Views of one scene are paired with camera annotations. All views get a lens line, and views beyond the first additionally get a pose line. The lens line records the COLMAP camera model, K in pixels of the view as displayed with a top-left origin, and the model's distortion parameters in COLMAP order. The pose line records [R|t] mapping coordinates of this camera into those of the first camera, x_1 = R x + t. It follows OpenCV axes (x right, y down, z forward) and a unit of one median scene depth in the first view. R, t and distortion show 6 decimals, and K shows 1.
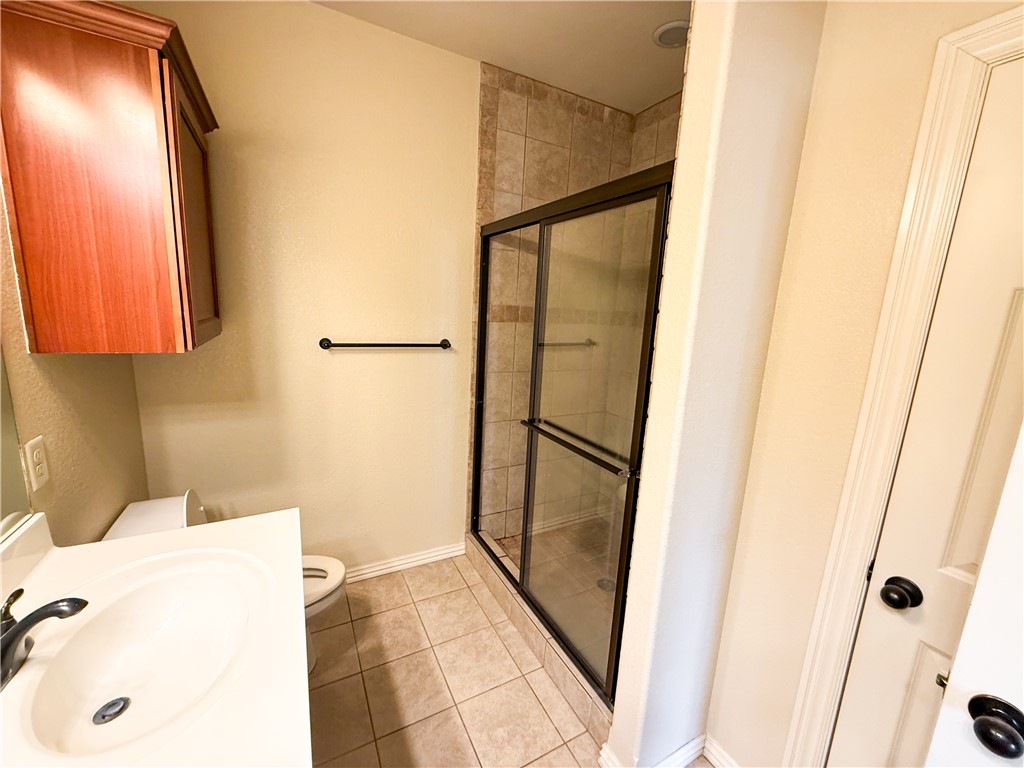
lens RADIAL K [[408.0, 0, 510.2], [0, 408.0, 383.8], [0, 0, 1]] dist [-0.000617, -0.000087]
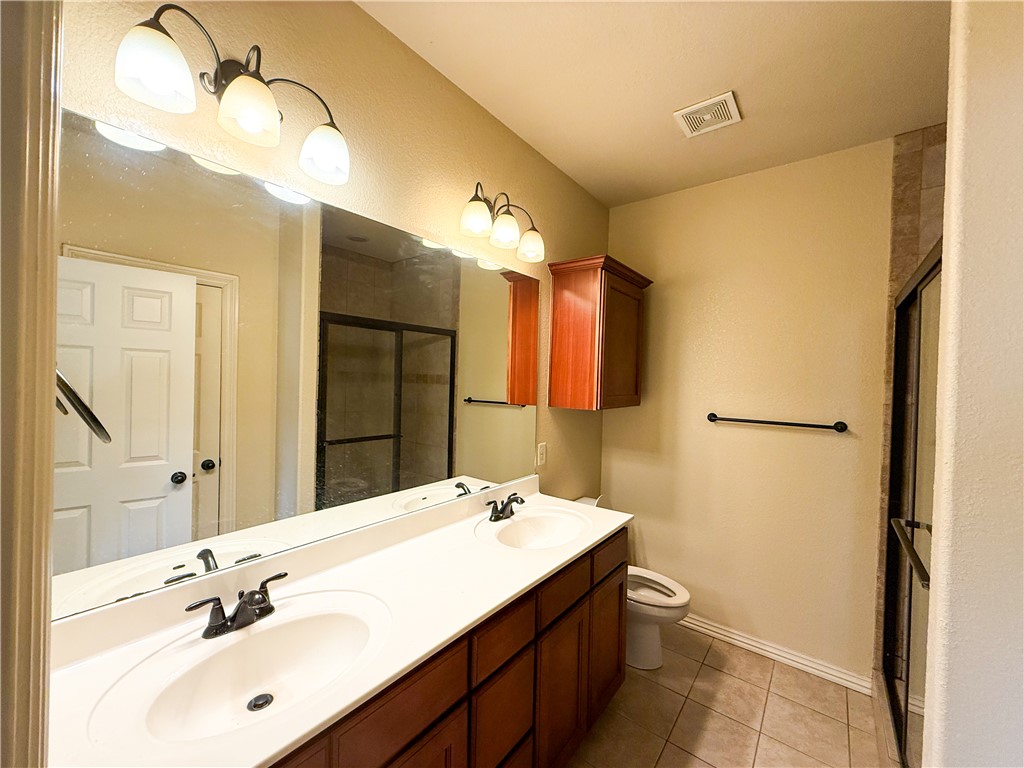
lens RADIAL K [[408.0, 0, 511.6], [0, 408.0, 382.0], [0, 0, 1]] dist [-0.000617, -0.000087]
pose [[0.405855, -0.031174, -0.913406, 0.423734], [-0.175545, 0.978150, -0.111384, 0.041202], [0.896920, 0.205549, 0.391515, -0.064495]]
